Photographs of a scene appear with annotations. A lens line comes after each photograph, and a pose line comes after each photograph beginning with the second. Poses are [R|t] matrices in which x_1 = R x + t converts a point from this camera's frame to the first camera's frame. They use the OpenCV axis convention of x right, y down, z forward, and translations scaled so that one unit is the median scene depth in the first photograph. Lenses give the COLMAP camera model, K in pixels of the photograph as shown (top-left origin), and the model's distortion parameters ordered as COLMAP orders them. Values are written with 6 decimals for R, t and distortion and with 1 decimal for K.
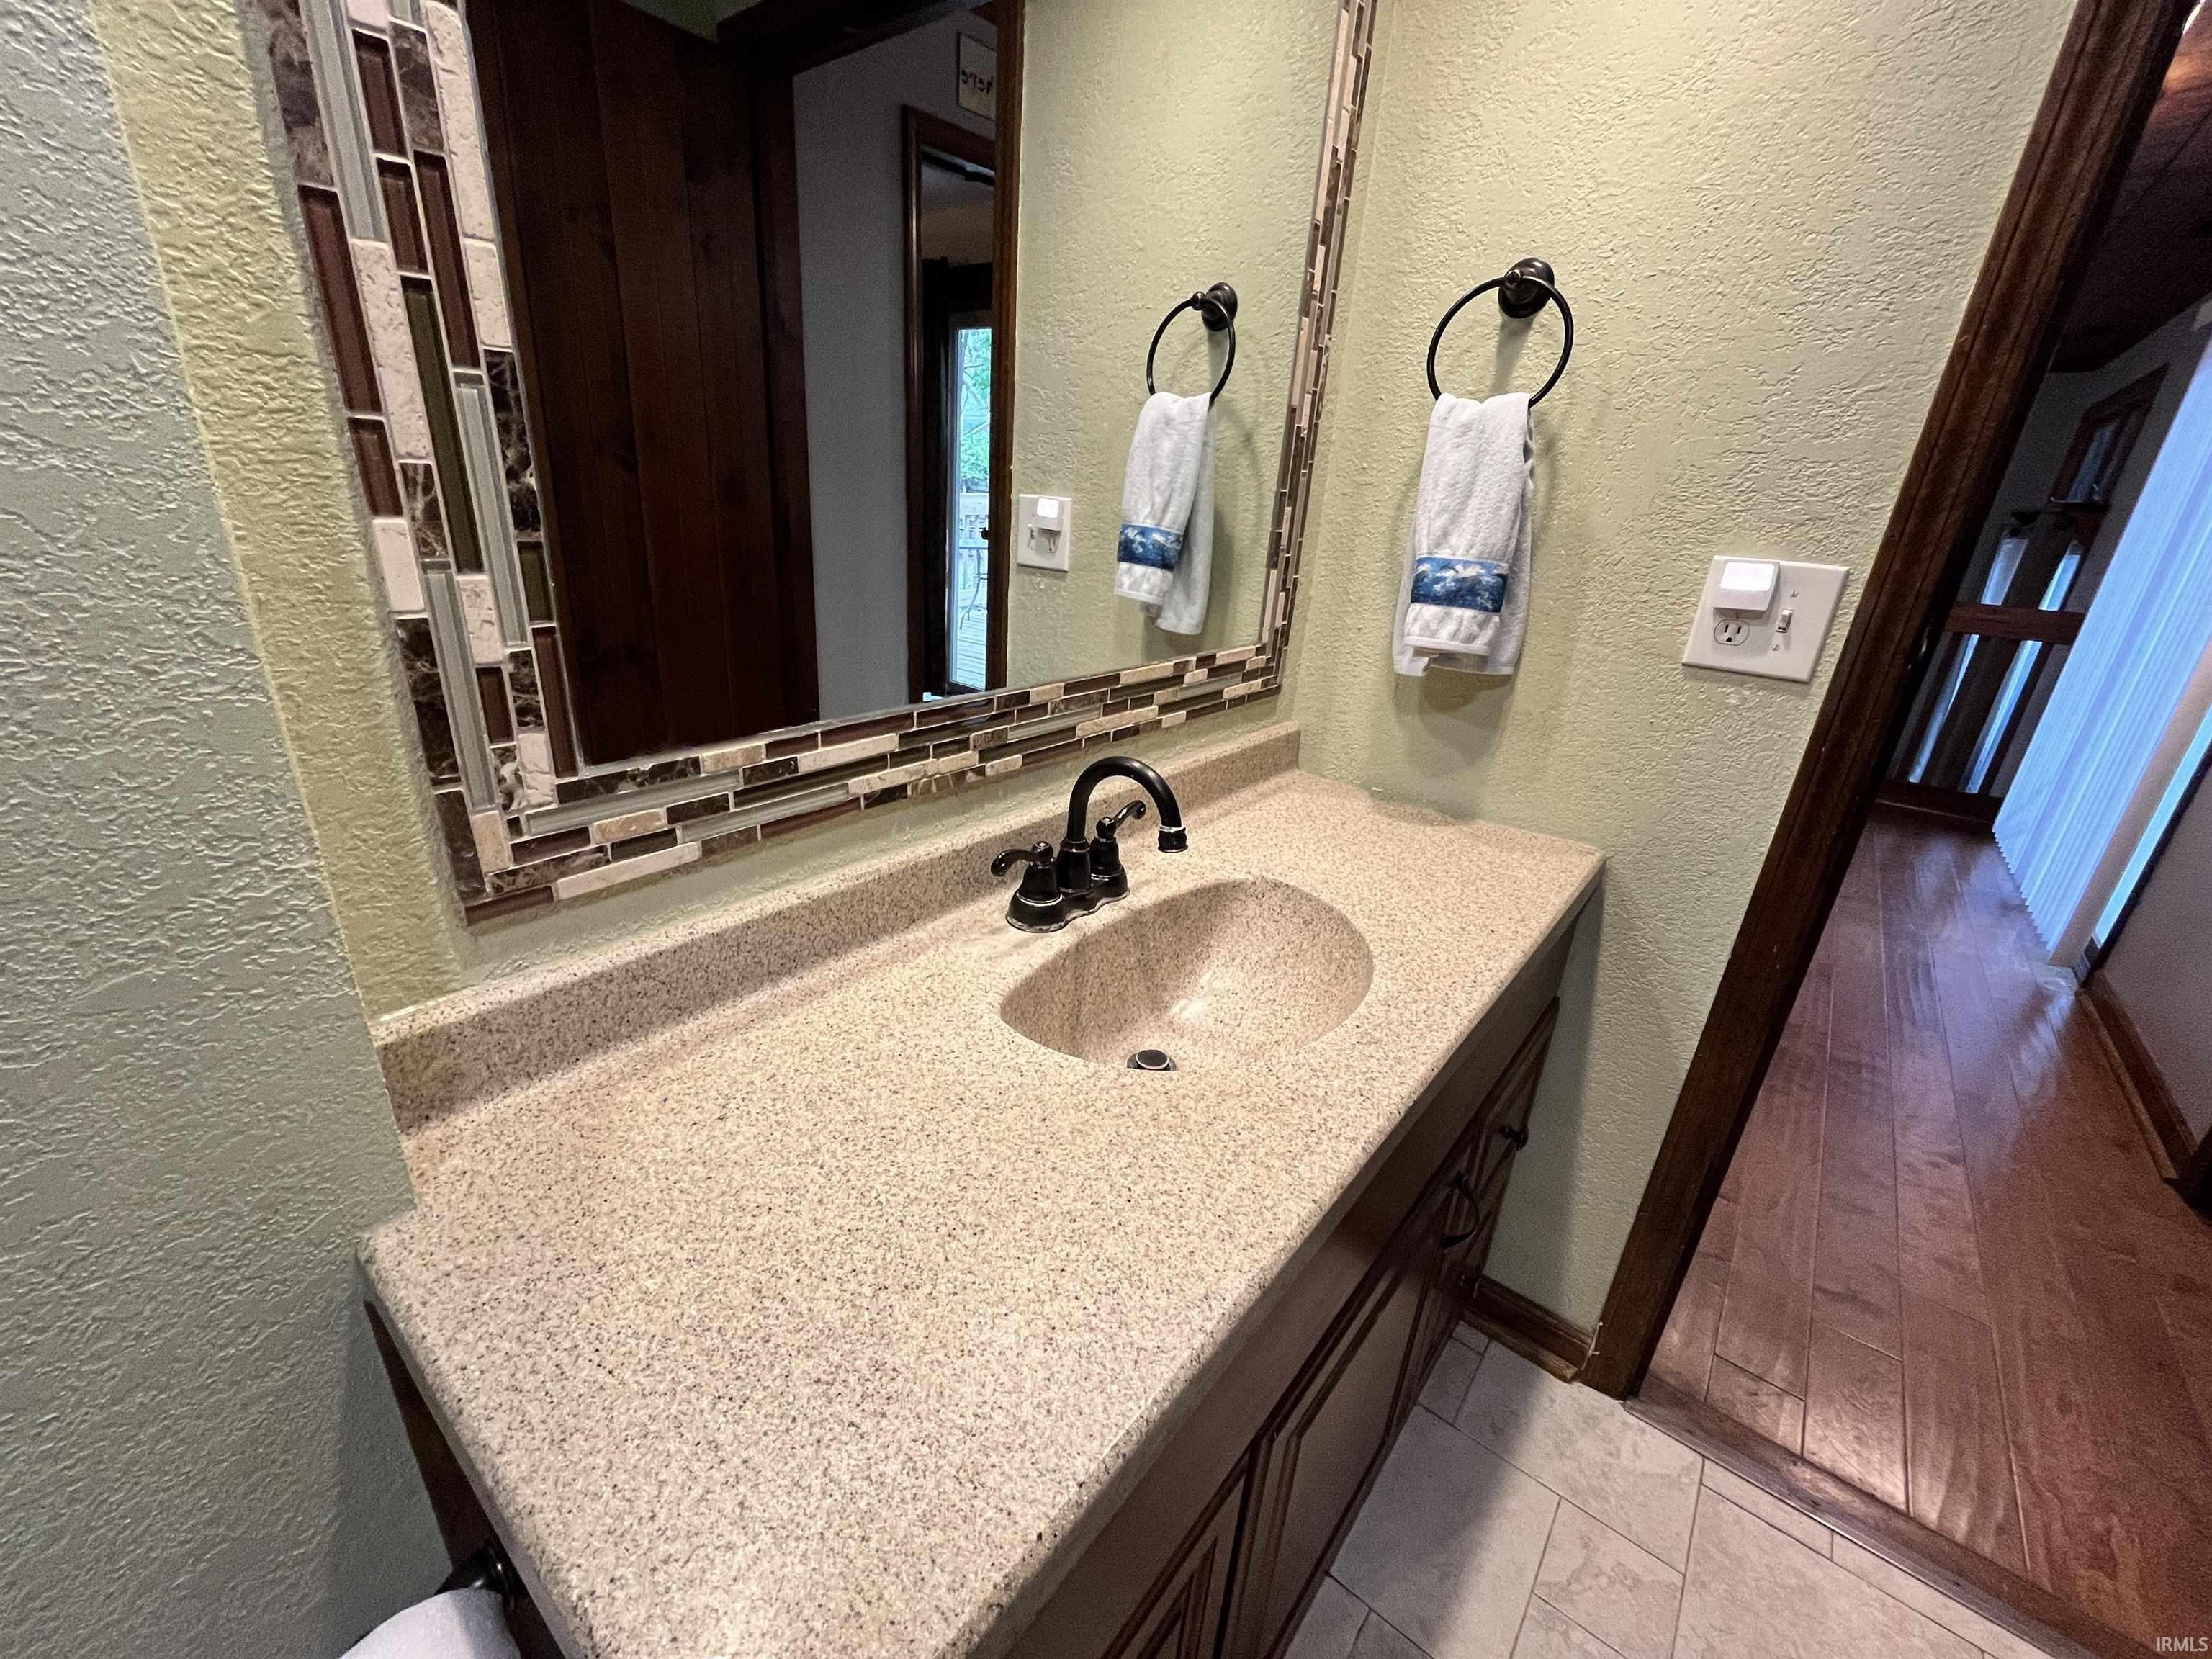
lens RADIAL K [[898.6, 0, 1103.9], [0, 898.6, 834.8], [0, 0, 1]] dist [-0.008307, 0.000099]
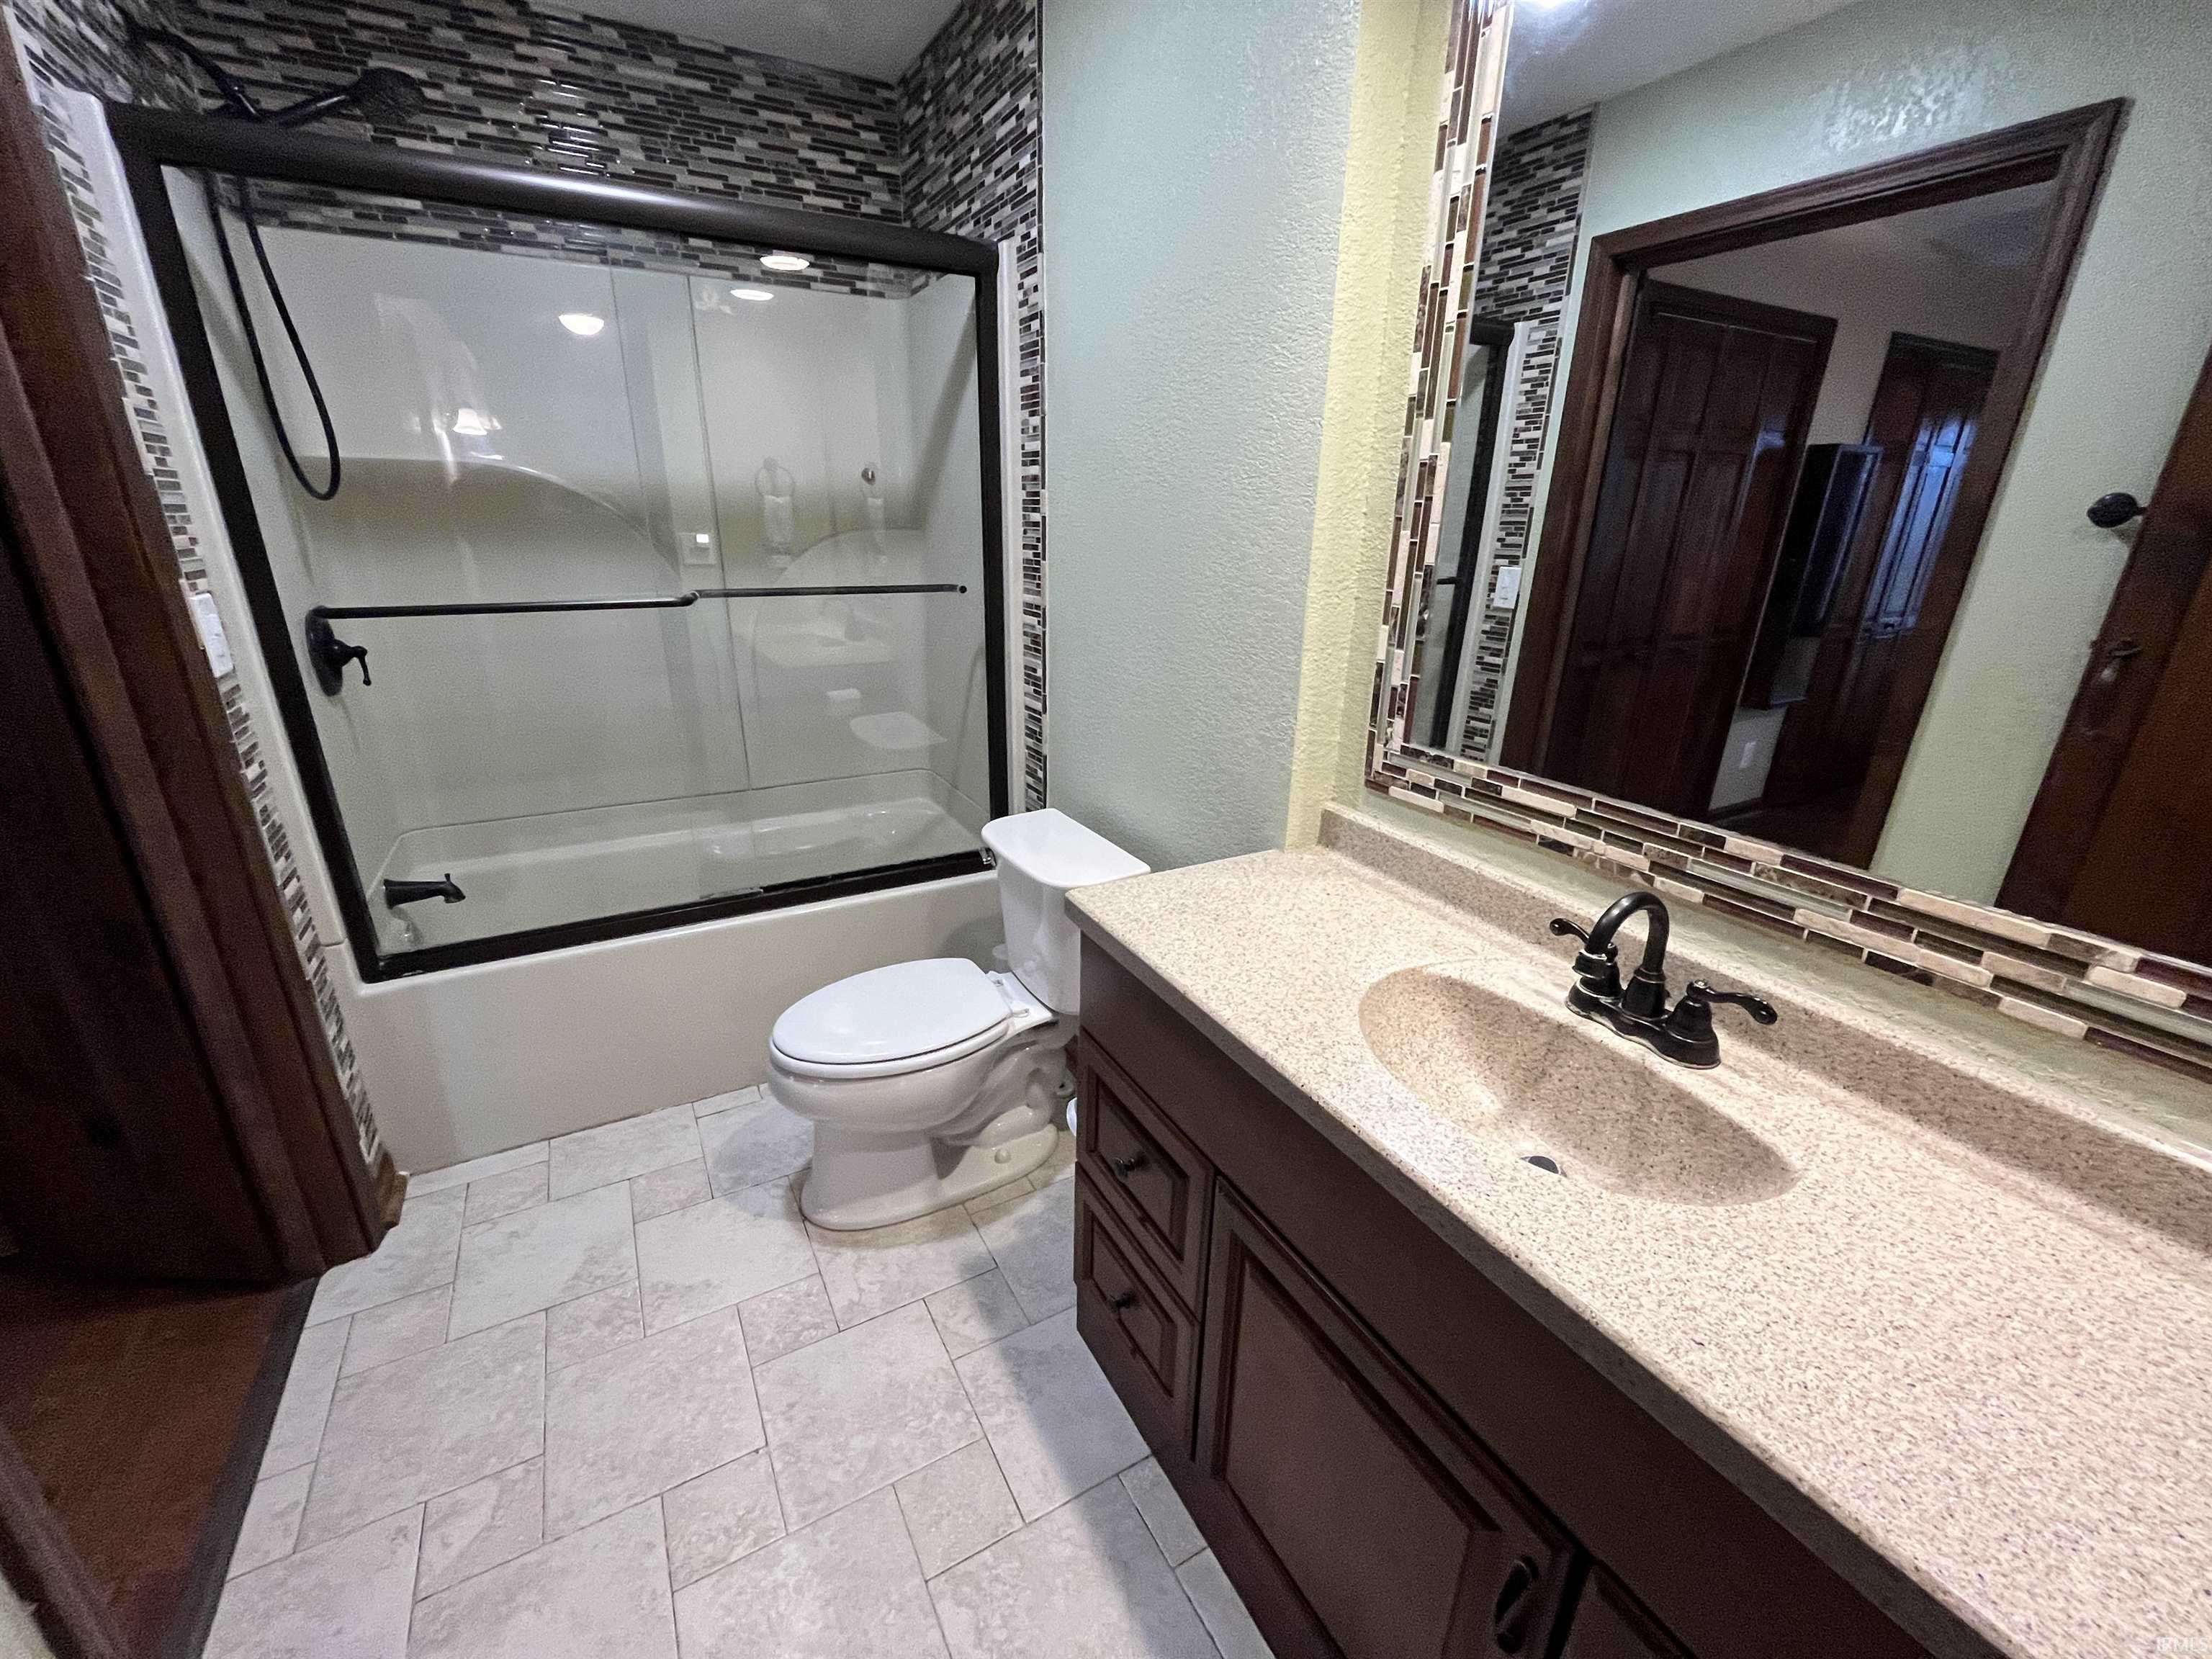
lens RADIAL K [[898.6, 0, 1103.9], [0, 898.6, 834.8], [0, 0, 1]] dist [-0.008307, 0.000099]
pose [[-0.373966, 0.251950, -0.892564, 1.415210], [-0.372917, 0.840318, 0.393446, -0.386853], [0.849166, 0.479987, -0.220294, 0.794453]]
